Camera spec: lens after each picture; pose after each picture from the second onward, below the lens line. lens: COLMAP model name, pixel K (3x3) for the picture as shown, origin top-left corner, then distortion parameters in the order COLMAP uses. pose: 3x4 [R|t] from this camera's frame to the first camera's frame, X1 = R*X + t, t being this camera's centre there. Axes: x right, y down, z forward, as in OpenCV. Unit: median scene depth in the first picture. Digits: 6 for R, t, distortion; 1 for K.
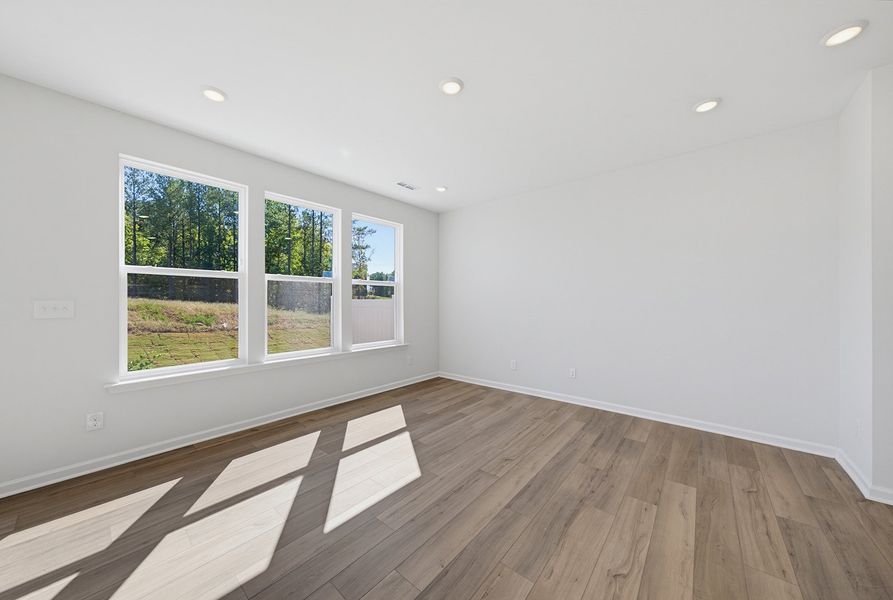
lens RADIAL K [[302.8, 0, 450.5], [0, 302.8, 300.3], [0, 0, 1]] dist [-0.007980, -0.000007]
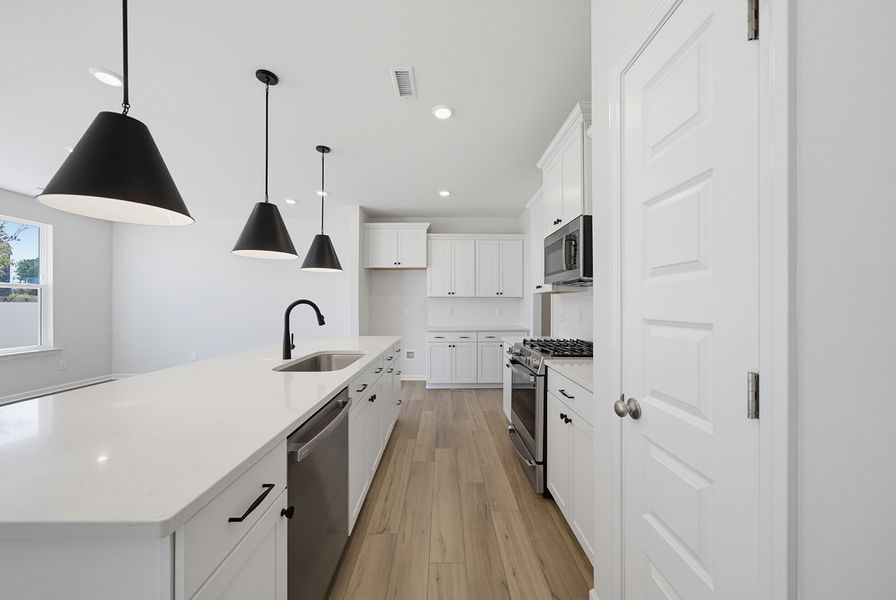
lens RADIAL K [[314.0, 0, 447.5], [0, 314.0, 305.3], [0, 0, 1]] dist [-0.002313, 0.000064]
pose [[0.778212, 0.001564, 0.627999, 0.210117], [-0.003238, 0.999994, 0.001522, 0.000031], [-0.627993, -0.003218, 0.778212, -0.594746]]
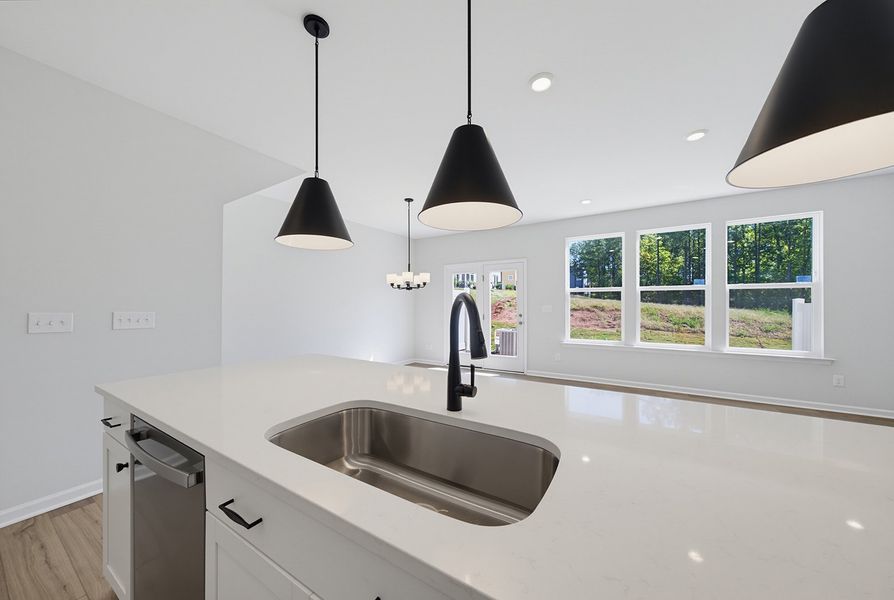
lens RADIAL K [[313.3, 0, 446.5], [0, 313.3, 305.3], [0, 0, 1]] dist [-0.002313, 0.000064]
pose [[0.134443, 0.000903, -0.990921, 0.580466], [0.002425, 0.999996, 0.001240, -0.000686], [0.990918, -0.002569, 0.134440, -0.098537]]
